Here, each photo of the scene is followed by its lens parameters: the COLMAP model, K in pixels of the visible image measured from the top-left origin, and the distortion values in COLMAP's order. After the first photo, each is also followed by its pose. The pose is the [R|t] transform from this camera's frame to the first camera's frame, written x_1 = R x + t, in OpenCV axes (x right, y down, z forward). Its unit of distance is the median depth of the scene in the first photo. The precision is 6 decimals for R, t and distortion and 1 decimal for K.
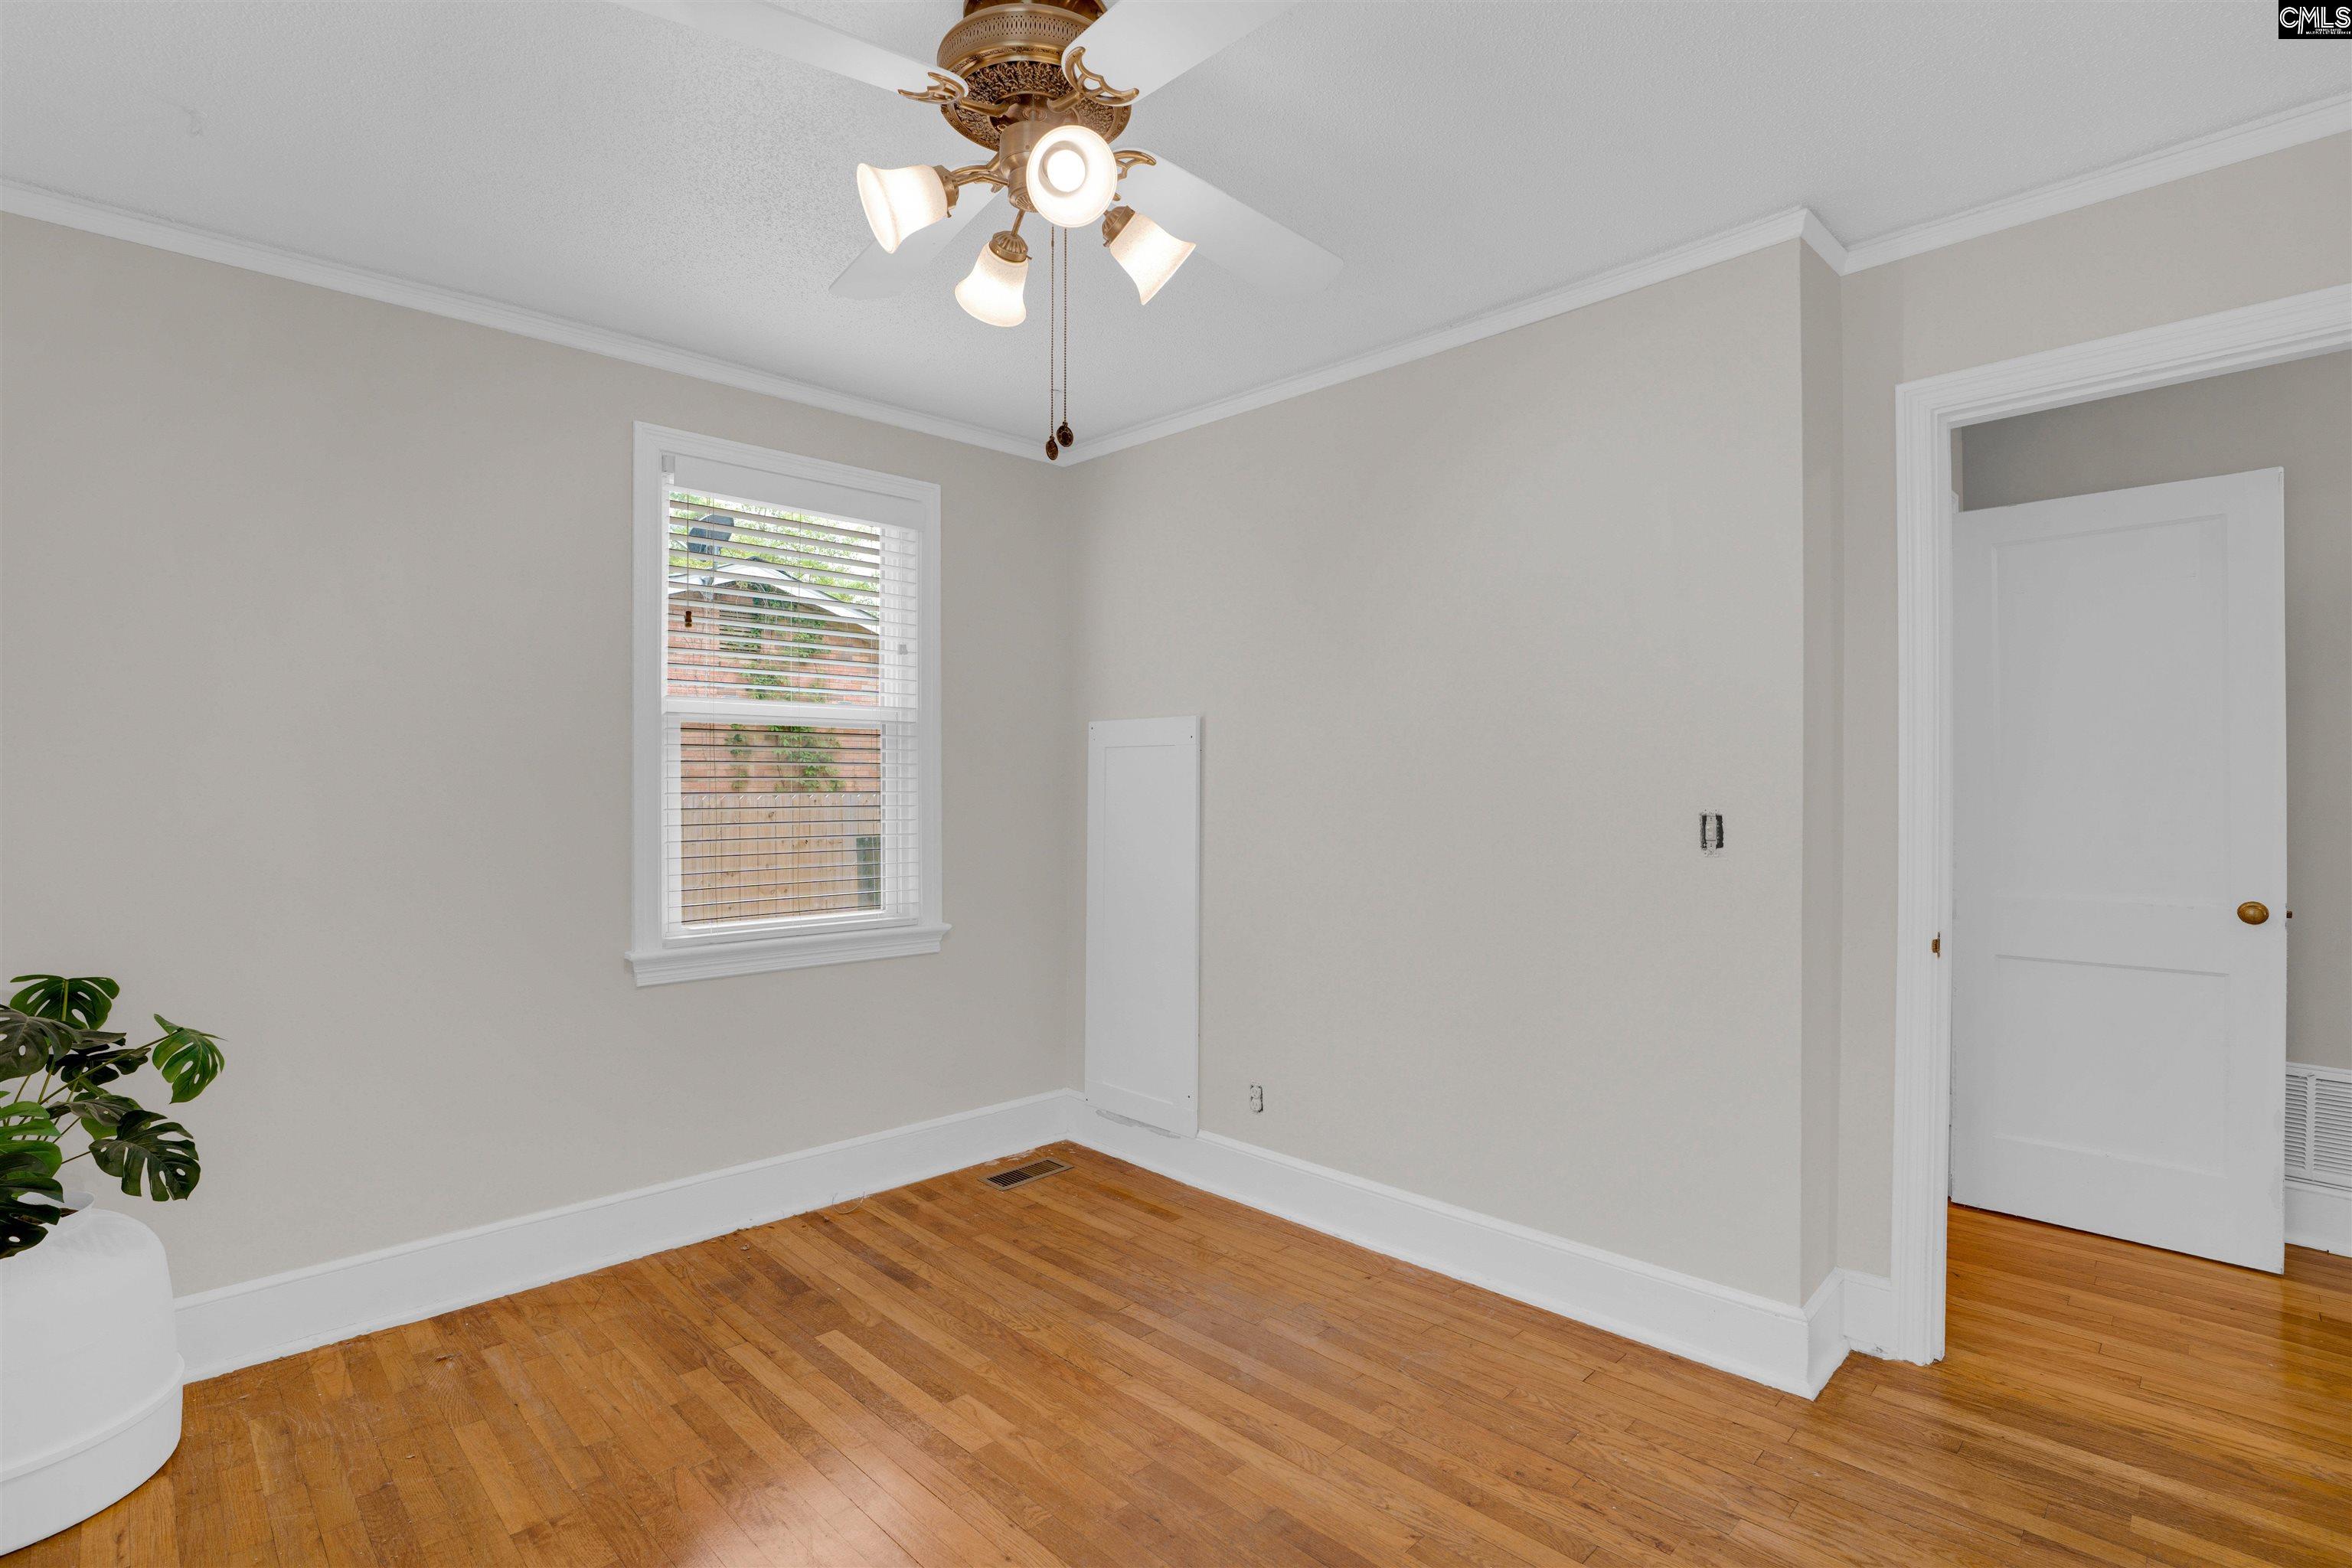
lens RADIAL K [[1097.9, 0, 1184.0], [0, 1097.9, 785.4], [0, 0, 1]] dist [-0.072358, 0.022975]
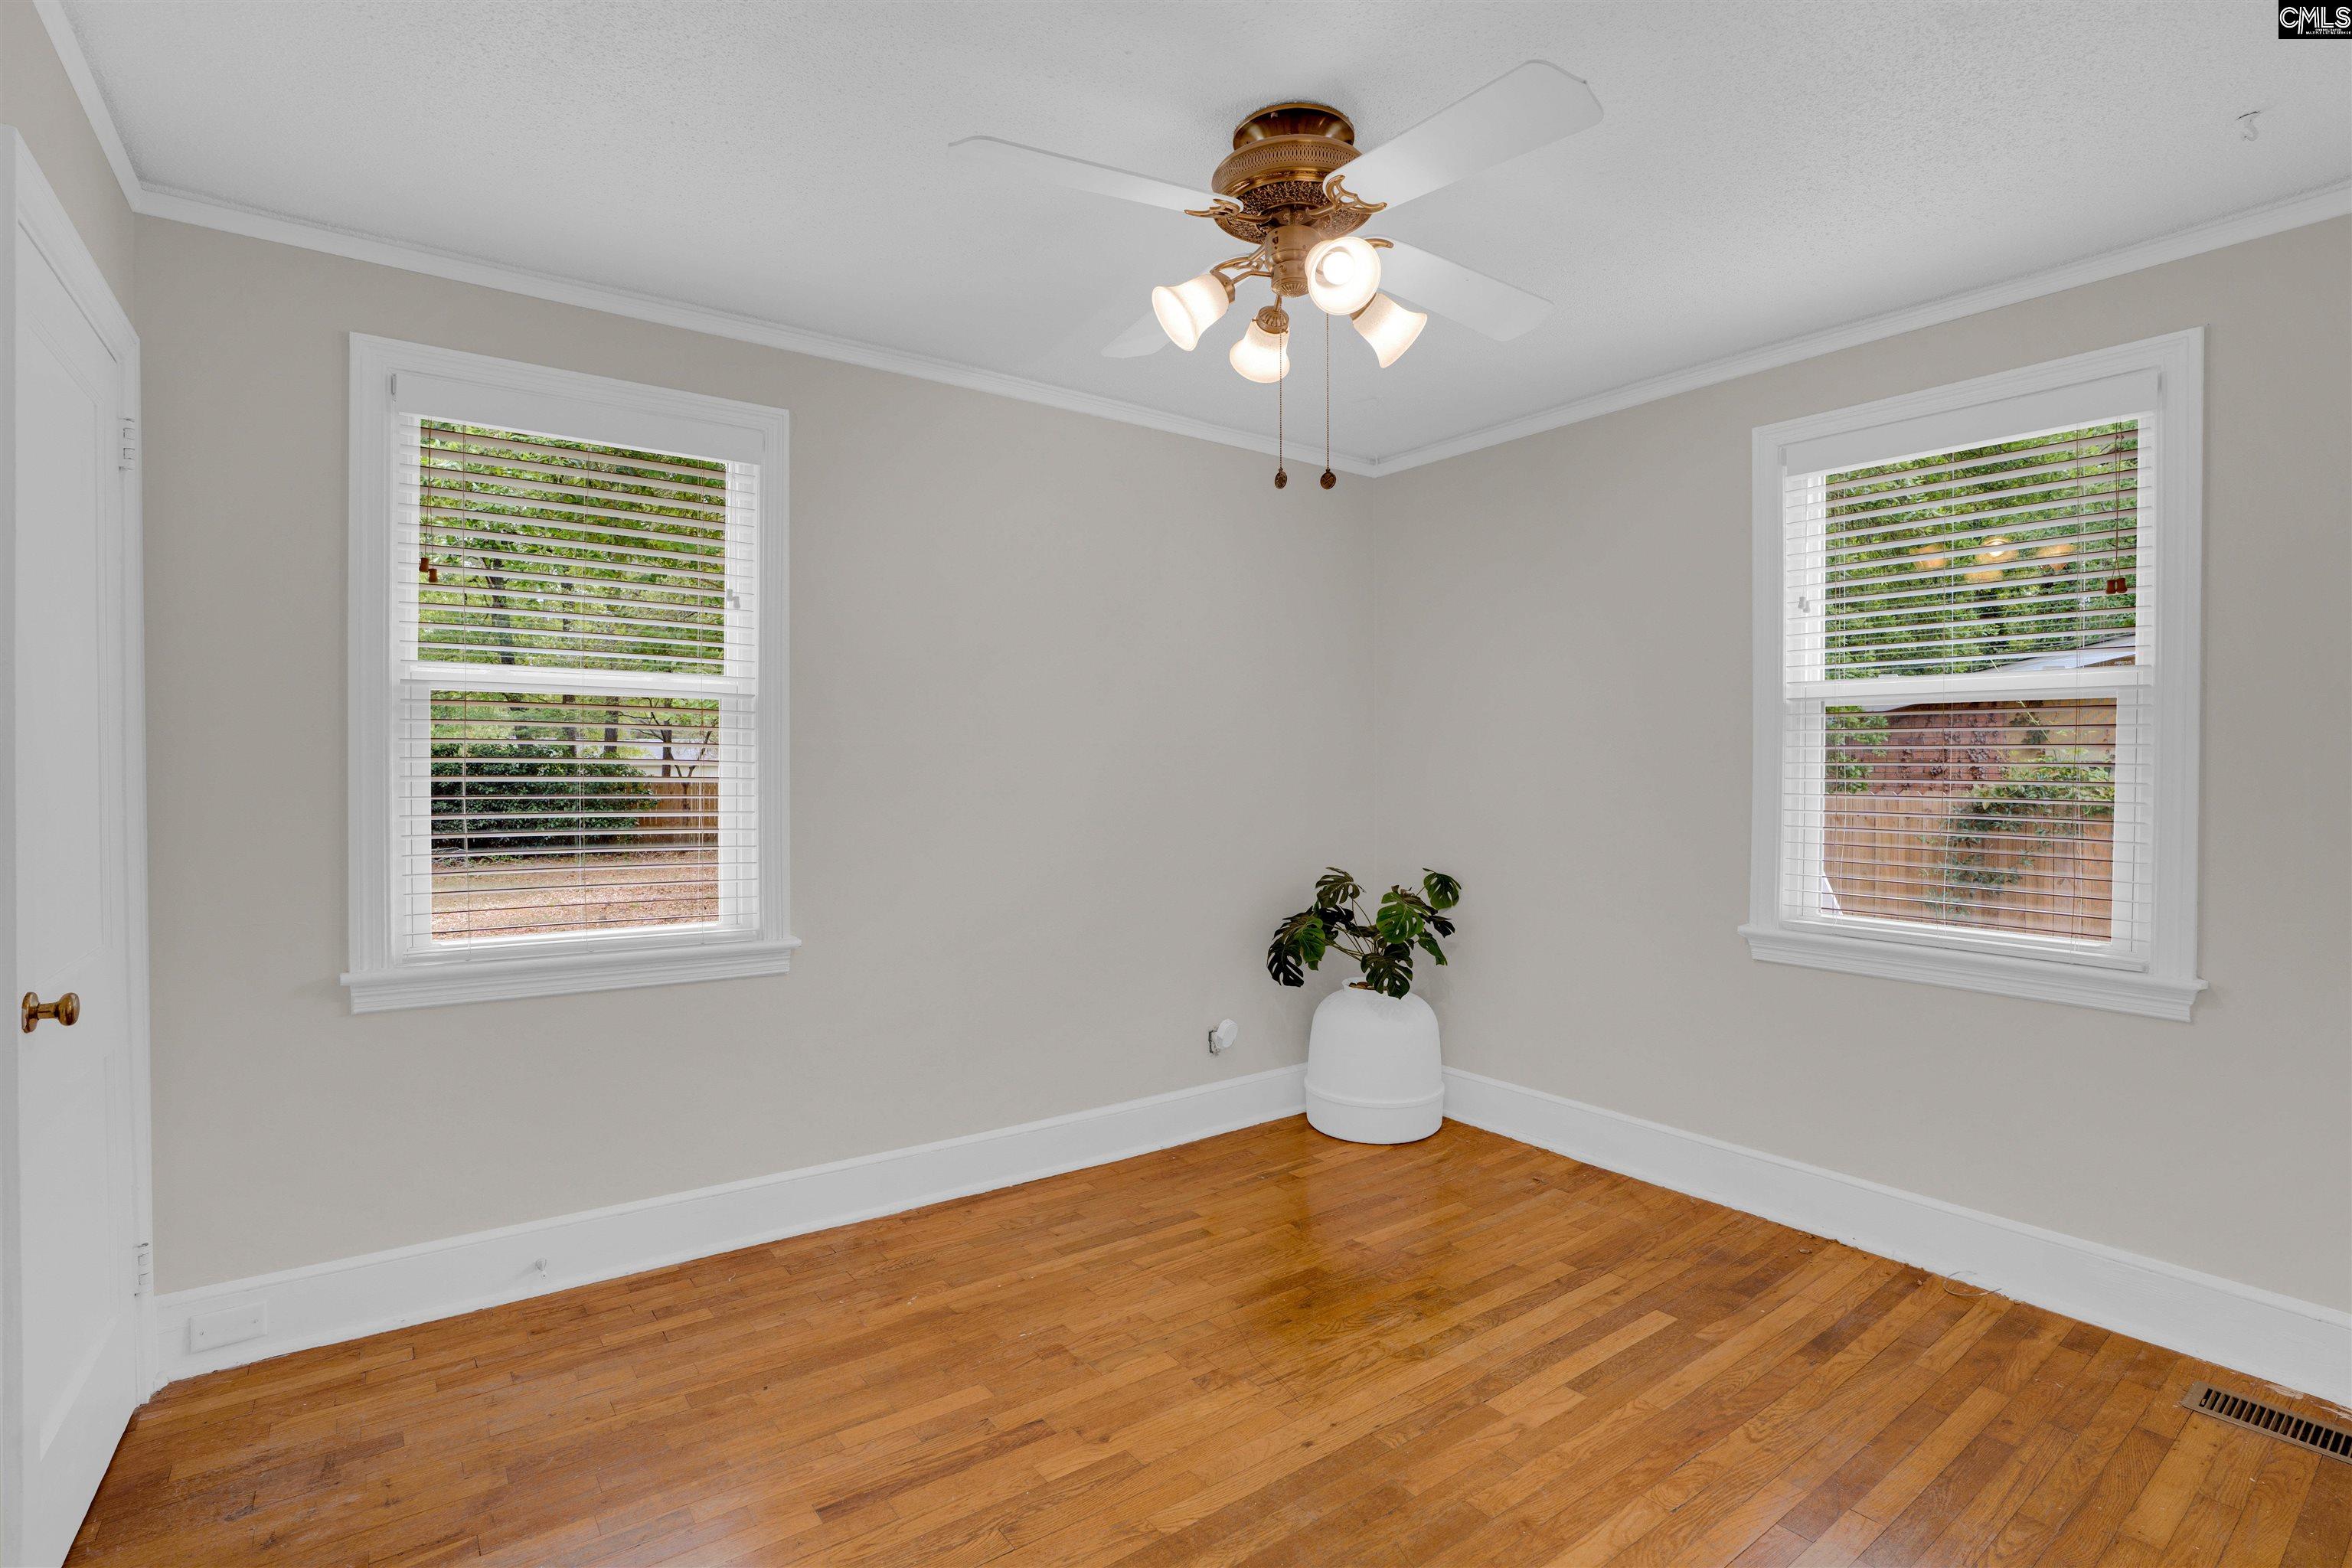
lens RADIAL K [[1097.9, 0, 1184.0], [0, 1097.9, 785.4], [0, 0, 1]] dist [-0.072358, 0.022975]
pose [[-0.145809, 0.020509, -0.989100, 0.653144], [-0.007305, 0.999736, 0.021806, 0.004049], [0.989286, 0.010405, -0.145621, 0.653652]]
